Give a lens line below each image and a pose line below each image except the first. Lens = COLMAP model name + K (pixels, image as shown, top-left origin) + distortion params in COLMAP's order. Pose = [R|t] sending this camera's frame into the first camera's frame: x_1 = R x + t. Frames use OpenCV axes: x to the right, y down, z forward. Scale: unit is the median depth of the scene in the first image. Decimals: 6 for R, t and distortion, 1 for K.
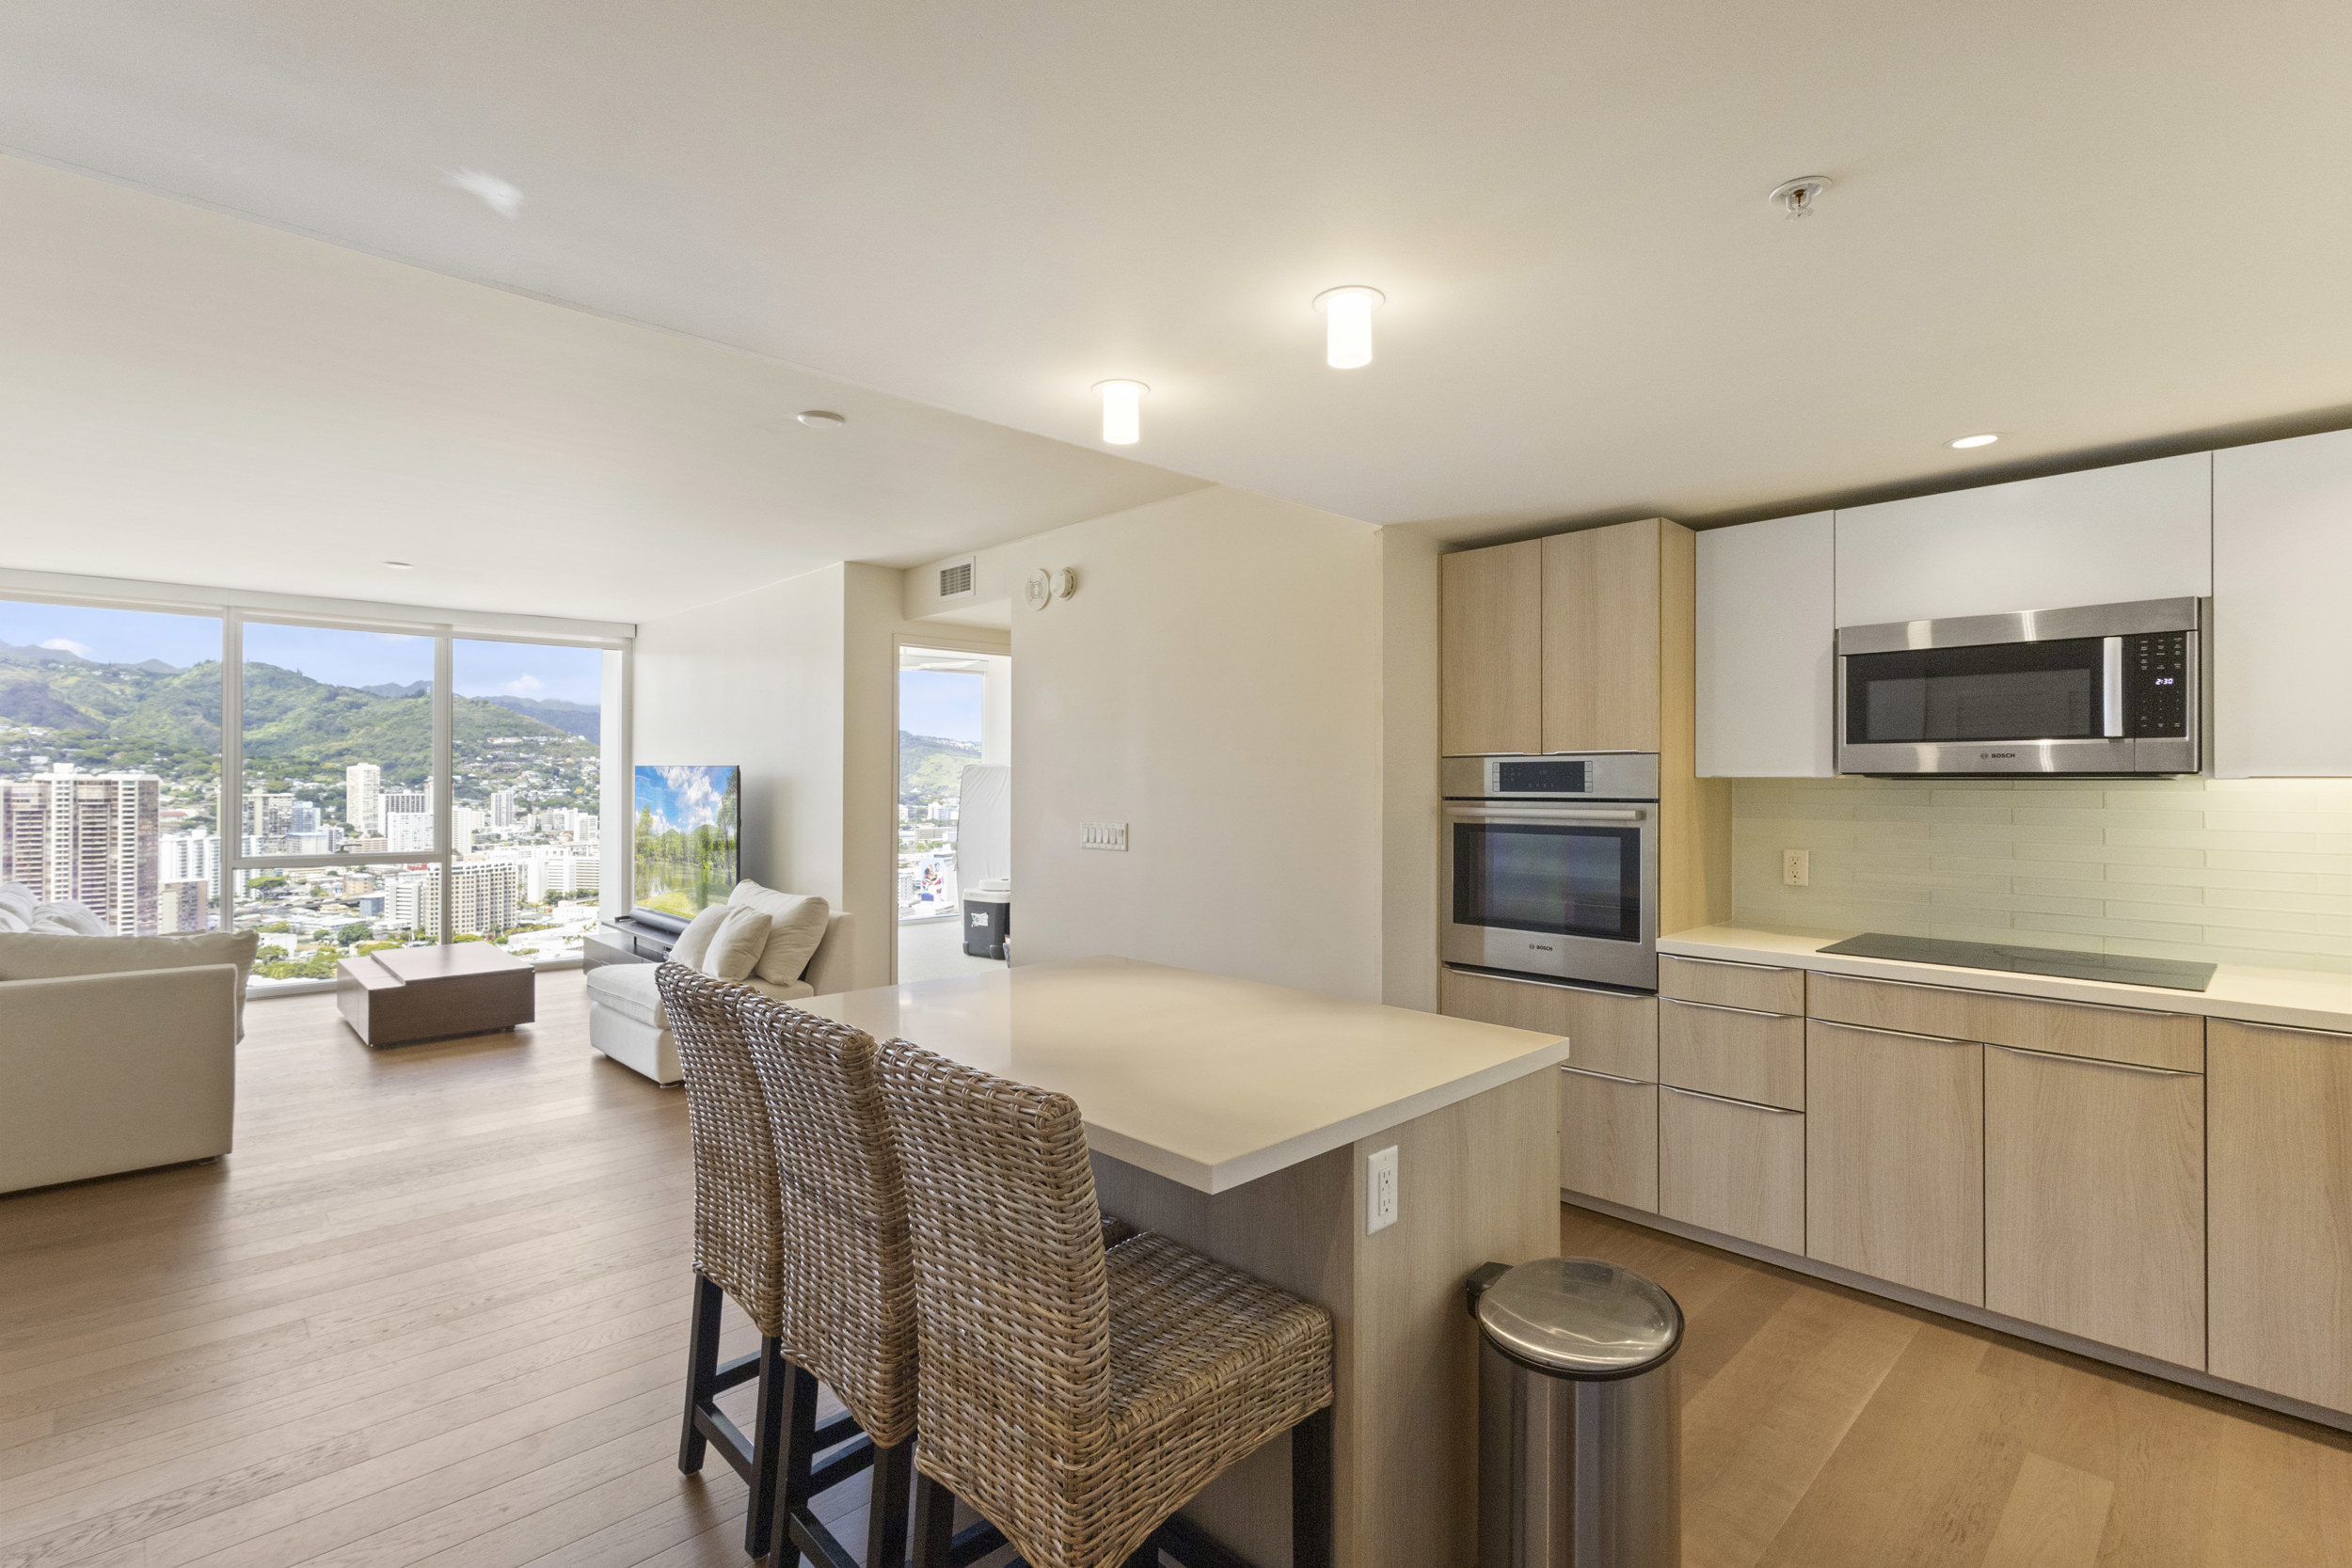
lens RADIAL K [[1110.9, 0, 1176.0], [0, 1110.9, 784.0], [0, 0, 1]] dist [-0.010181, -0.000159]
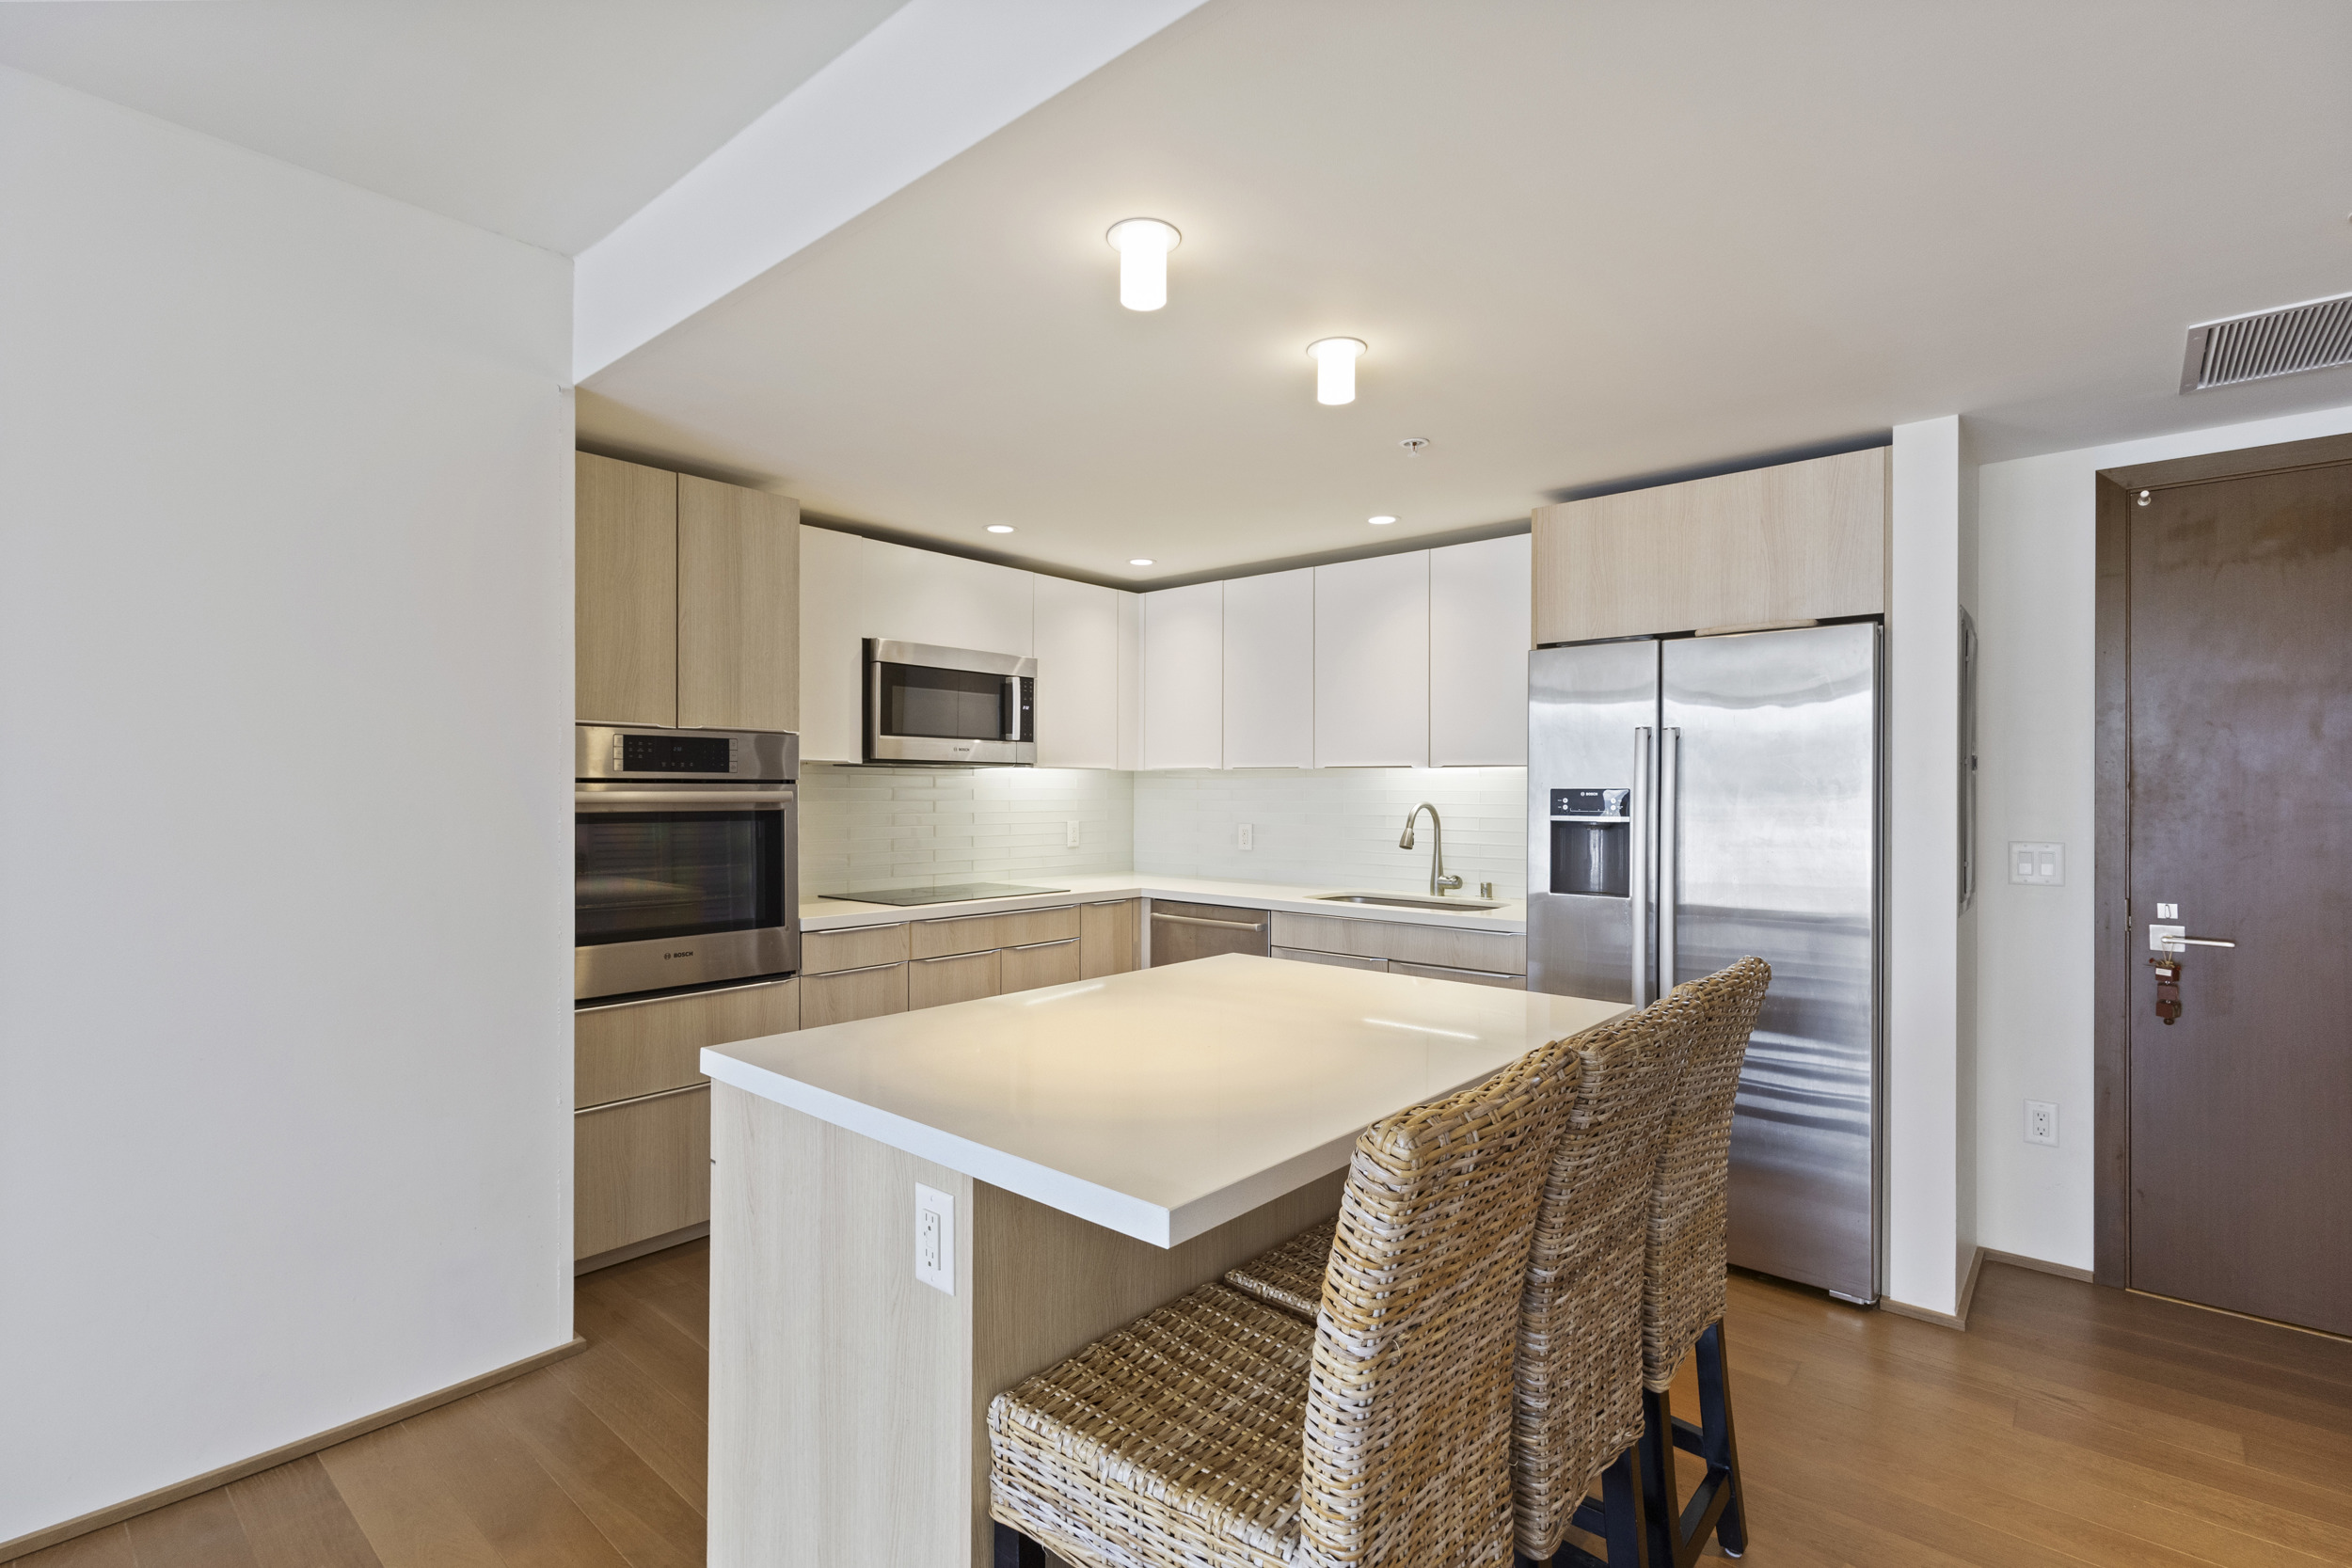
lens RADIAL K [[1110.9, 0, 1176.0], [0, 1110.9, 784.0], [0, 0, 1]] dist [-0.010181, -0.000159]
pose [[-0.070804, 0.004474, 0.997480, -0.611058], [0.000632, 0.999990, -0.004440, 0.022240], [-0.997490, 0.000316, -0.070806, 0.742761]]
